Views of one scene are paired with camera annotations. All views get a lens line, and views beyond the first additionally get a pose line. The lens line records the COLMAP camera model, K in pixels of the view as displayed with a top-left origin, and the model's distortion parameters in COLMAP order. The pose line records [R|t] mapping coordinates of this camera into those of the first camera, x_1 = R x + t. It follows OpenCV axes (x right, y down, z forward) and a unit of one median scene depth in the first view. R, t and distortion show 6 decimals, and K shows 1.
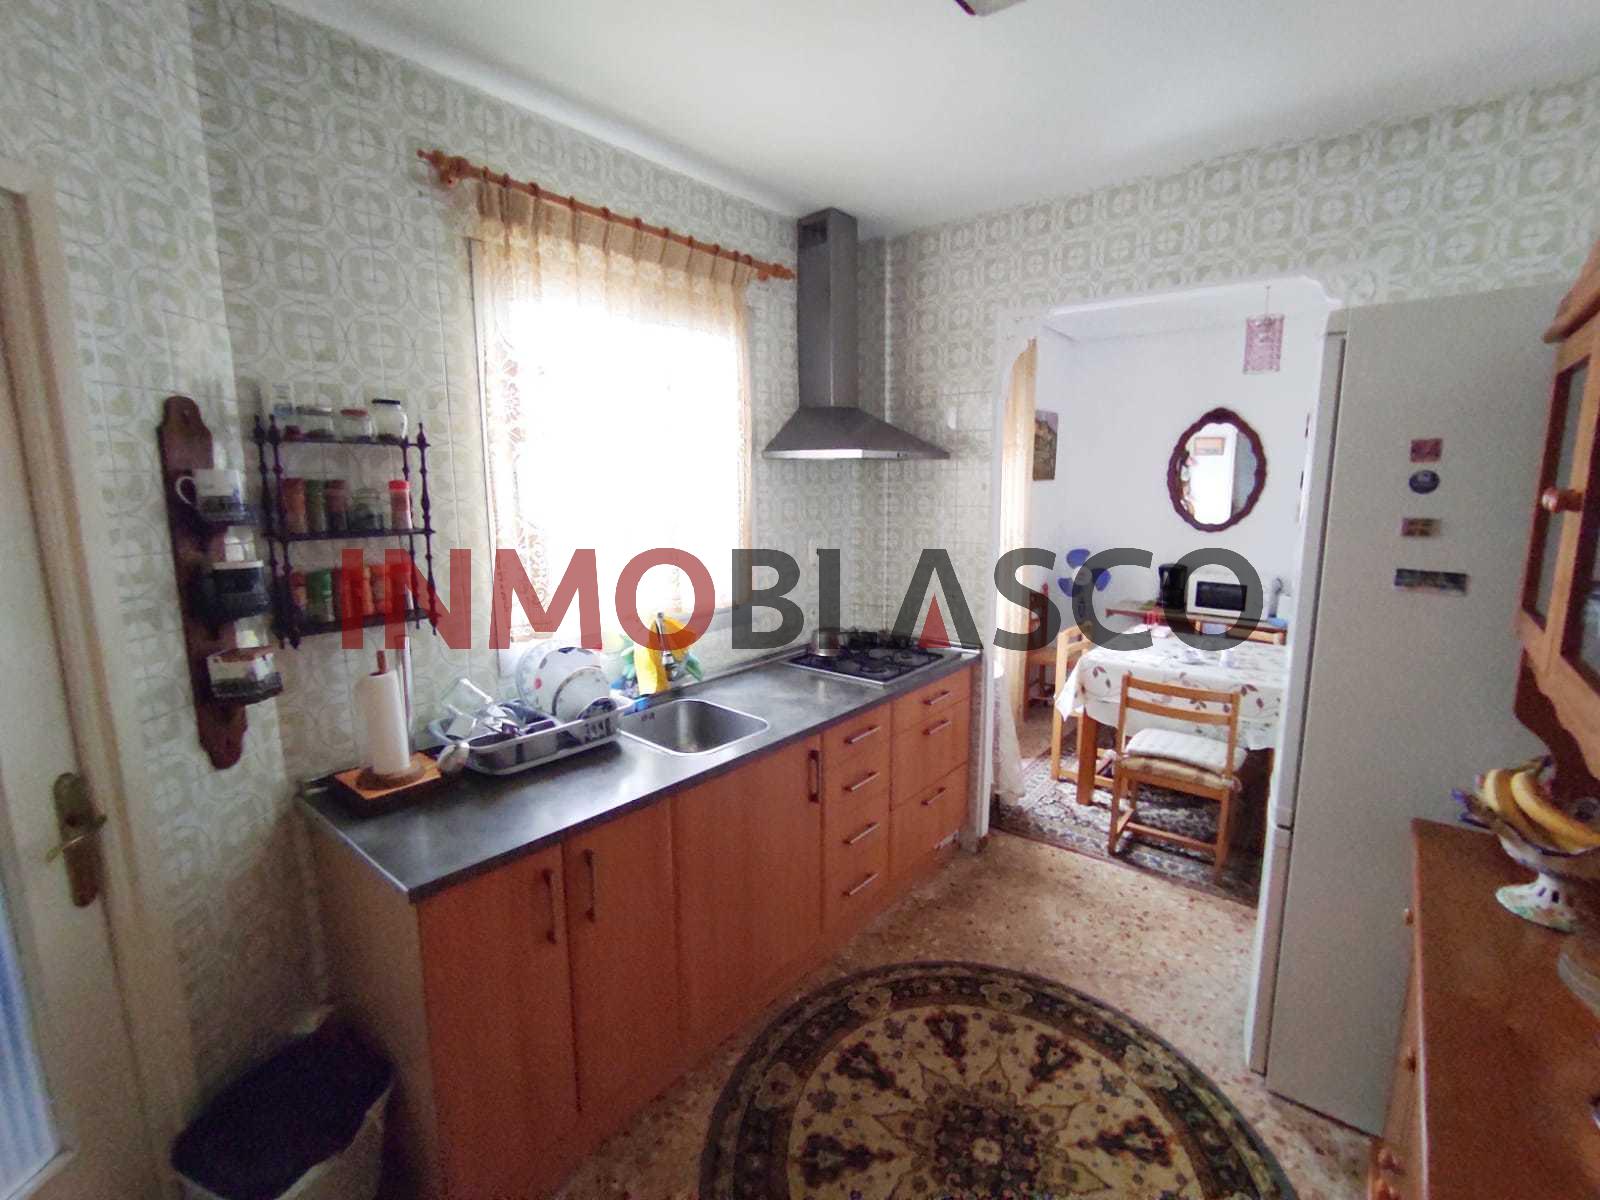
lens RADIAL K [[731.5, 0, 800.0], [0, 731.5, 600.0], [0, 0, 1]] dist [-0.060320, 0.033327]
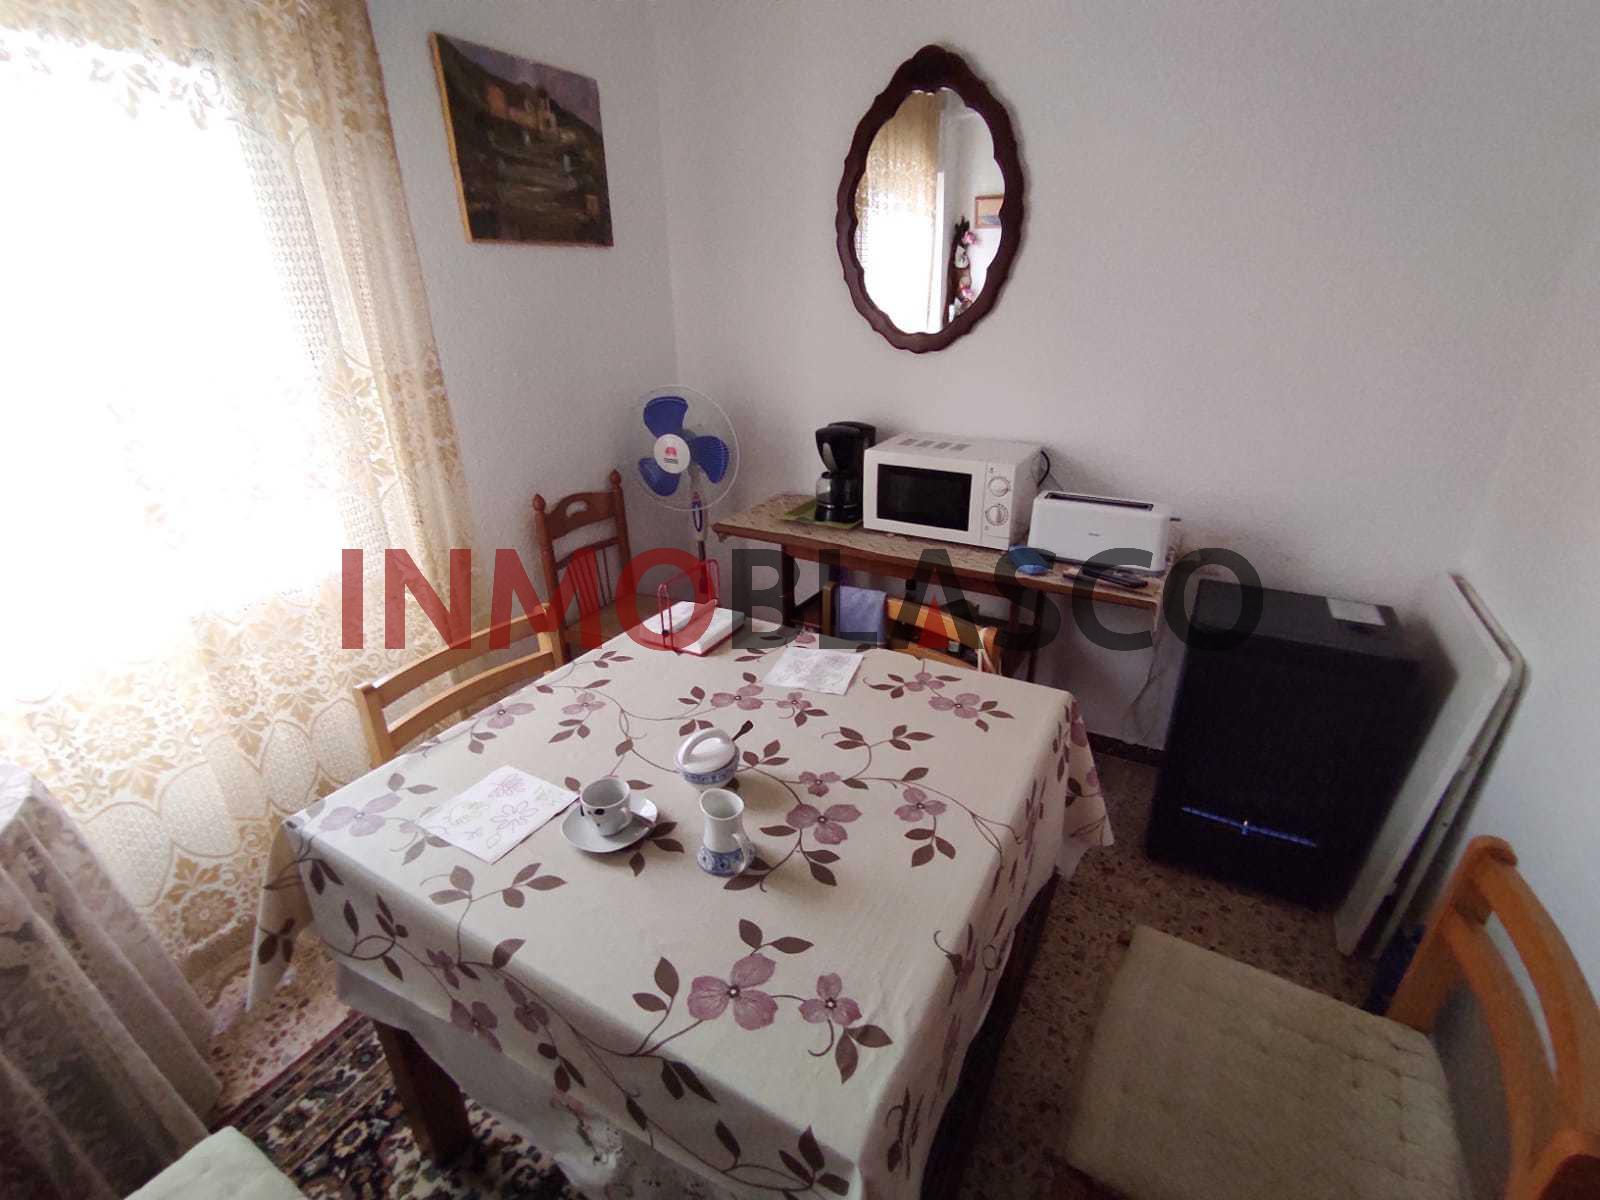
lens RADIAL K [[731.5, 0, 800.0], [0, 731.5, 600.0], [0, 0, 1]] dist [-0.060320, 0.033327]
pose [[0.984557, -0.079166, 0.156144, 0.993926], [0.042334, 0.973106, 0.226437, -0.116463], [-0.169870, -0.216330, 0.961429, 1.277879]]
